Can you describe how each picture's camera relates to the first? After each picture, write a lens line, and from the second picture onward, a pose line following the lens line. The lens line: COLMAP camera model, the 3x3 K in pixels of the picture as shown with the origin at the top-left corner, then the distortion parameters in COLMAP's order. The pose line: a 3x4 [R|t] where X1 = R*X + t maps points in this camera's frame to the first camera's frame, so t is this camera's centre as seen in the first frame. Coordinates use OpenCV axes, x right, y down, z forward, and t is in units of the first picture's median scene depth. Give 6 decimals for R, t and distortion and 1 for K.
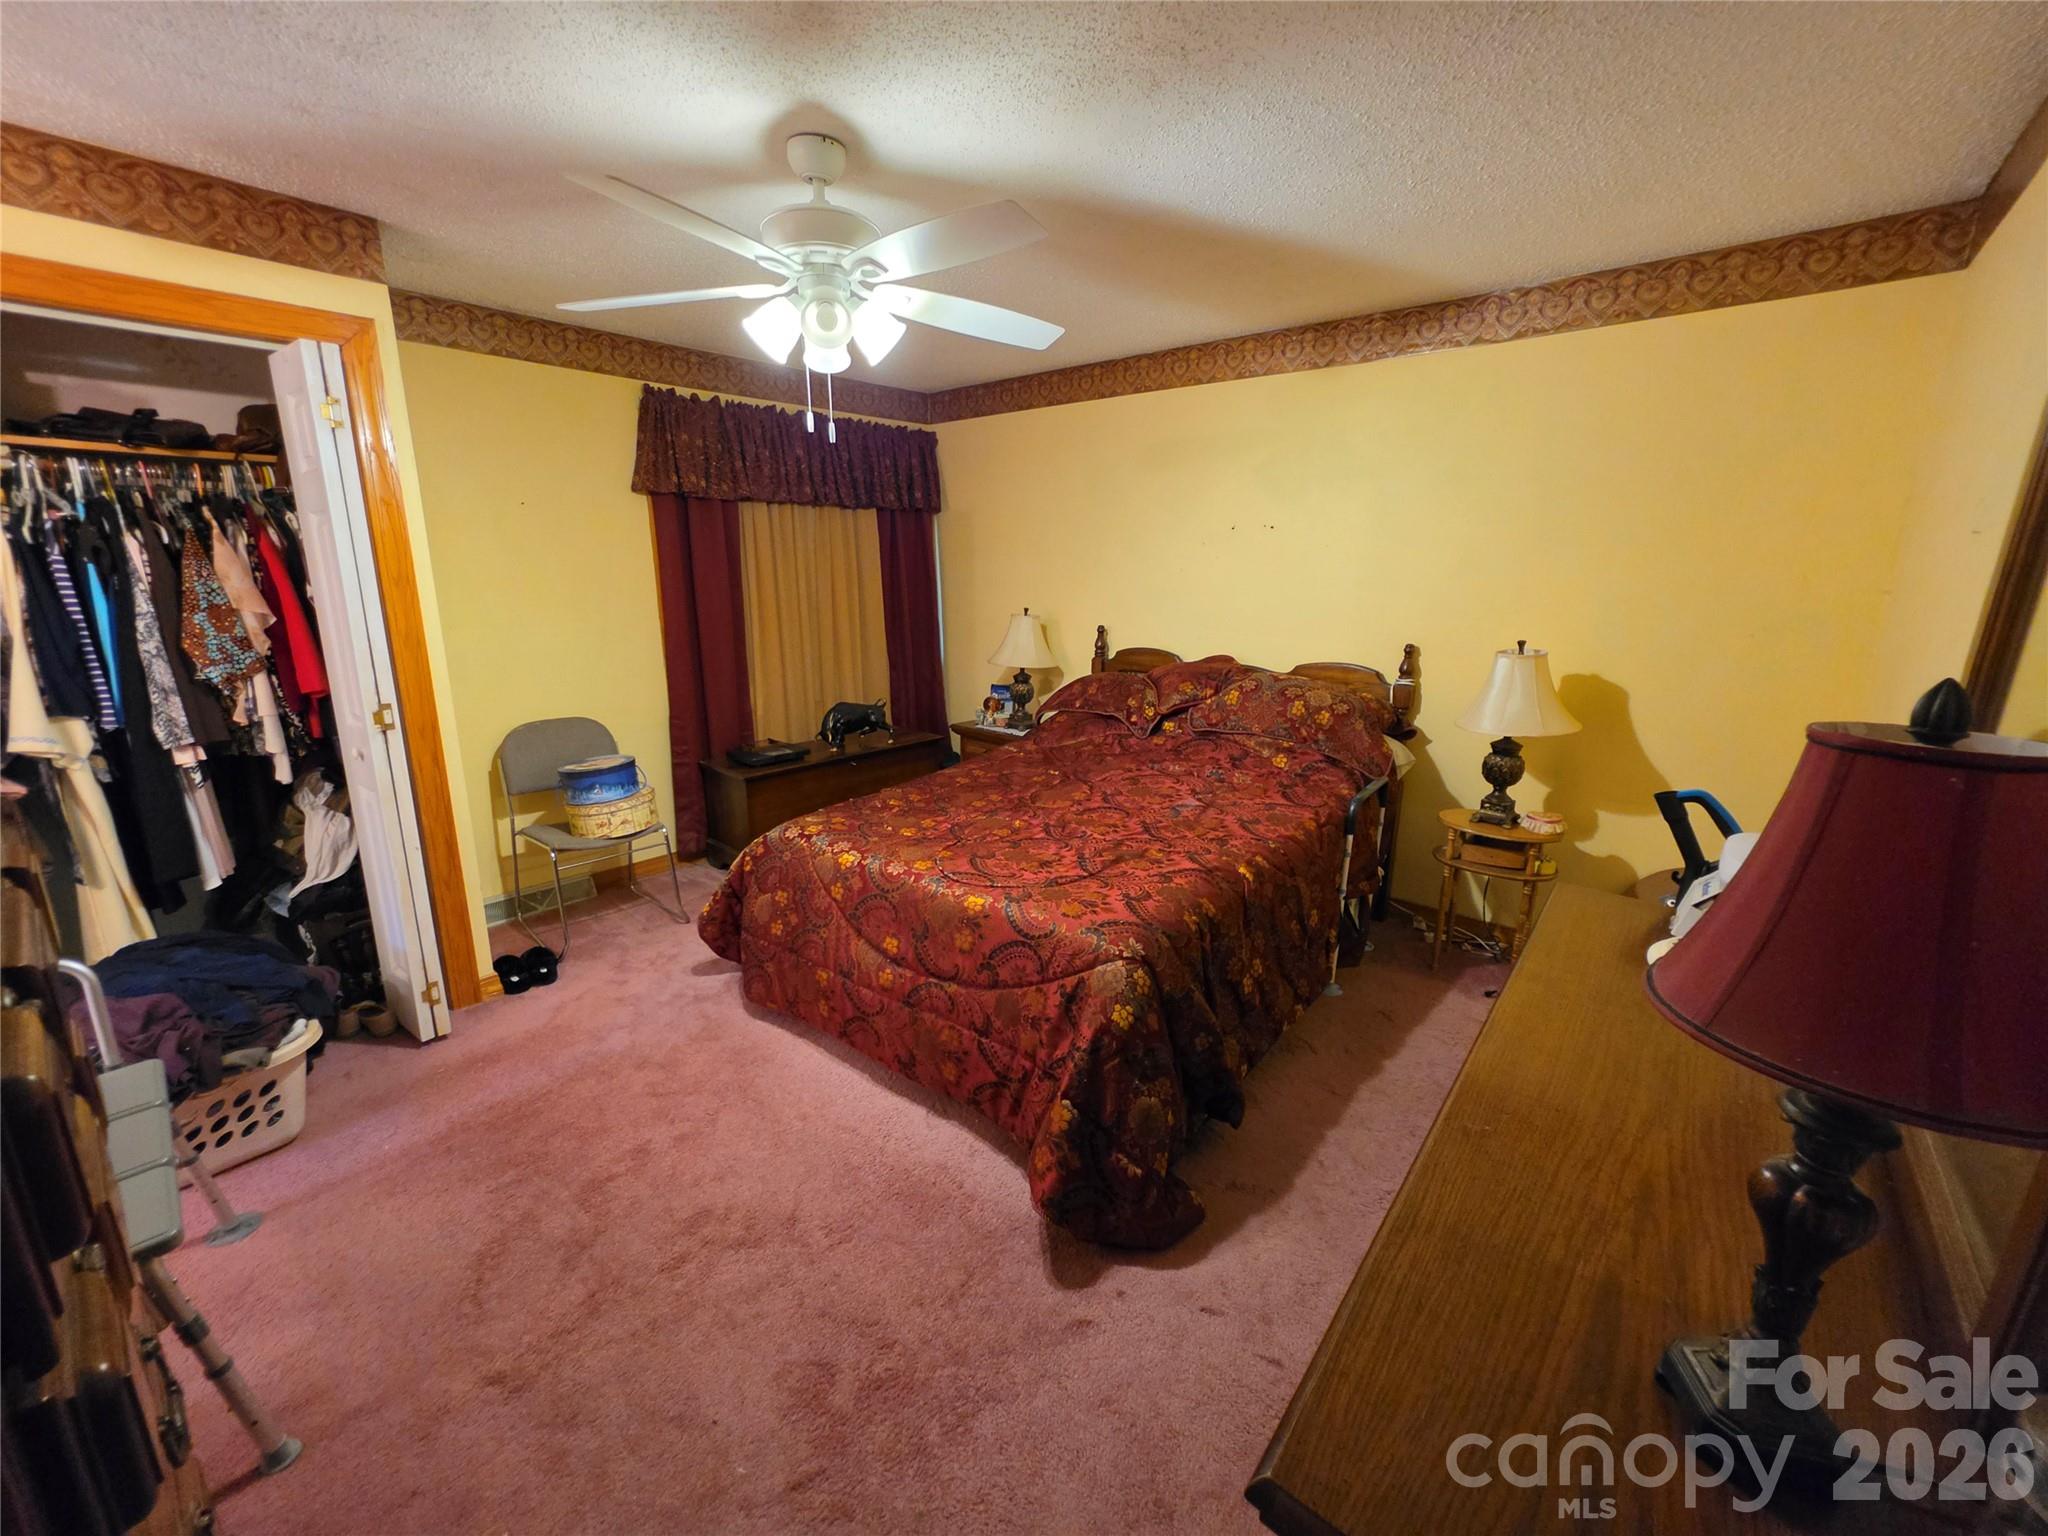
lens RADIAL K [[821.5, 0, 1020.4], [0, 821.5, 752.0], [0, 0, 1]] dist [-0.002362, 0.002320]
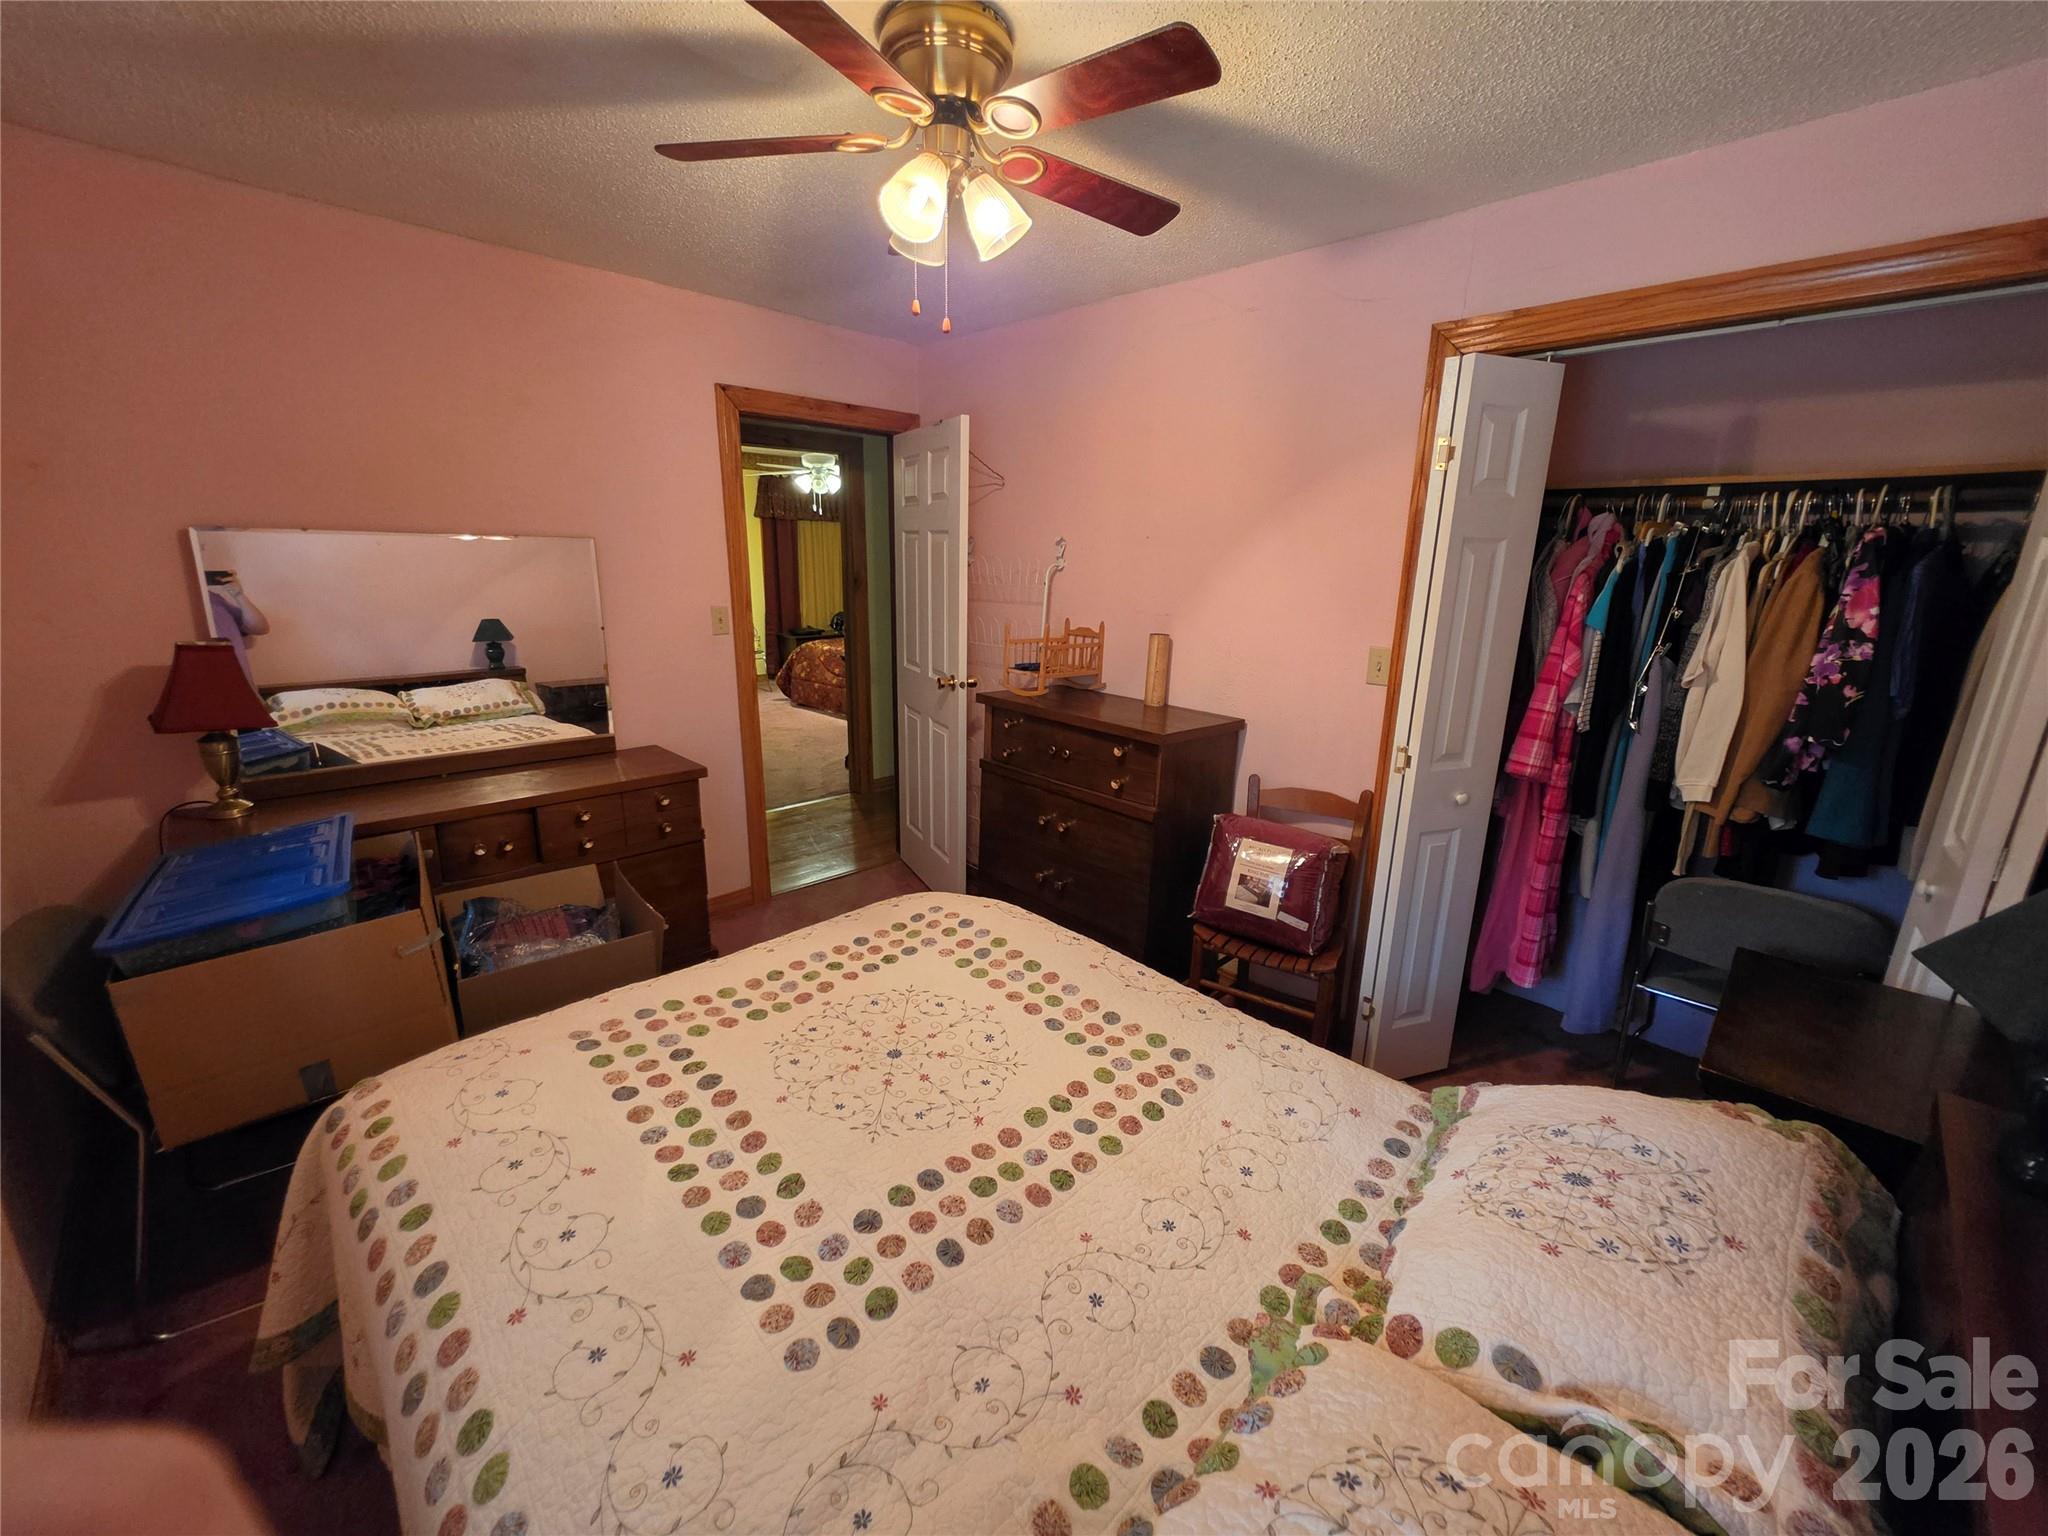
lens RADIAL K [[821.5, 0, 1020.4], [0, 821.5, 752.0], [0, 0, 1]] dist [-0.002362, 0.002320]
pose [[0.996516, 0.040080, -0.073136, 0.674650], [-0.038735, 0.999055, 0.019723, 0.387170], [0.073857, -0.016821, 0.997127, -1.797311]]
